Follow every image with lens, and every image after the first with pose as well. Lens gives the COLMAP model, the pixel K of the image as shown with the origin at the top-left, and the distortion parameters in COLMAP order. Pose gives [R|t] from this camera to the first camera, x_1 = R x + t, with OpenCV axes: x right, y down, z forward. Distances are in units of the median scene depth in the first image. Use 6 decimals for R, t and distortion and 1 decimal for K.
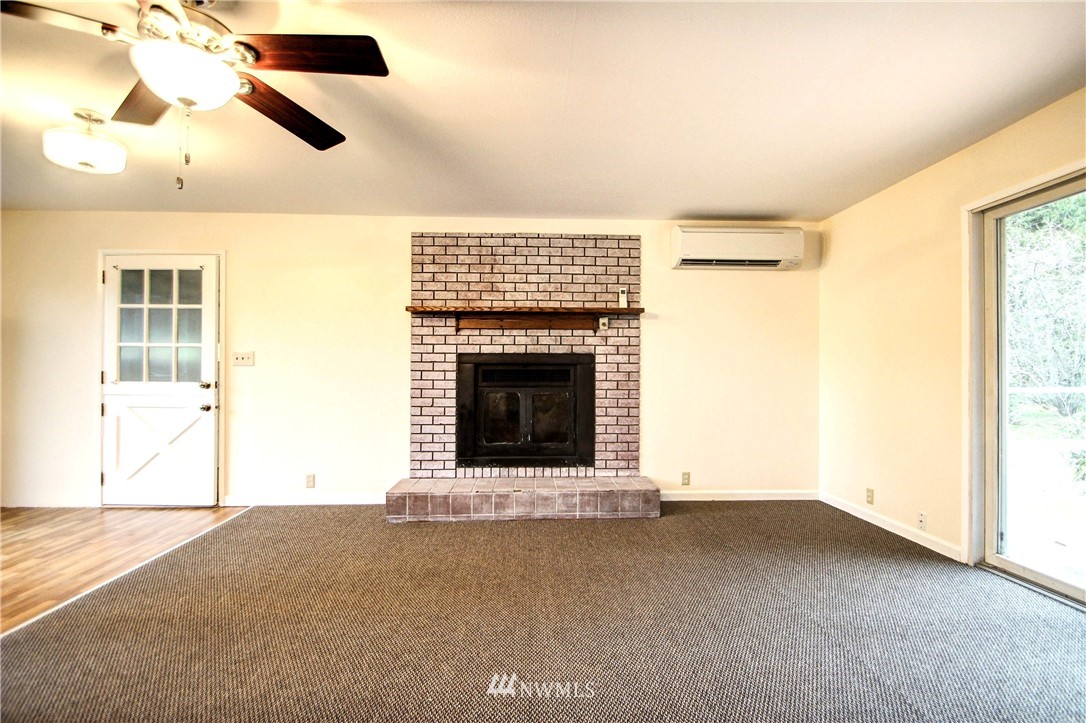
lens RADIAL K [[501.6, 0, 544.9], [0, 501.6, 366.0], [0, 0, 1]] dist [-0.013015, -0.004417]
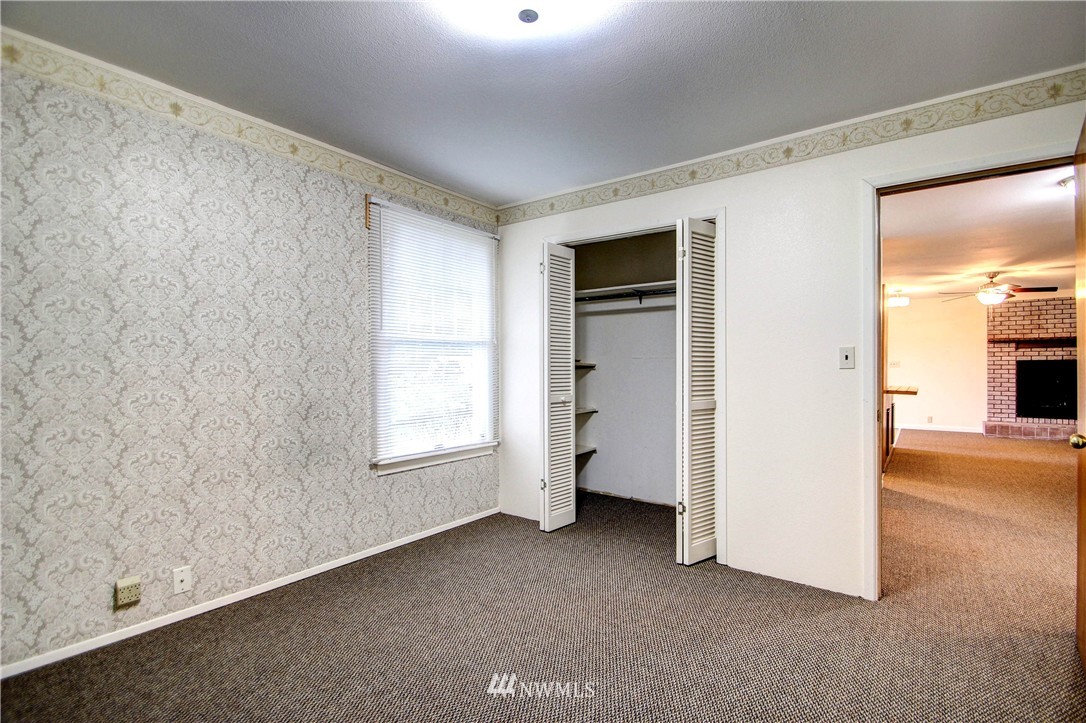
lens RADIAL K [[501.6, 0, 548.3], [0, 501.6, 367.7], [0, 0, 1]] dist [-0.013015, -0.004417]
pose [[0.786211, -0.004910, -0.617939, -0.427686], [0.009889, 0.999940, 0.004636, -0.024507], [0.617879, -0.009756, 0.786213, -1.723073]]
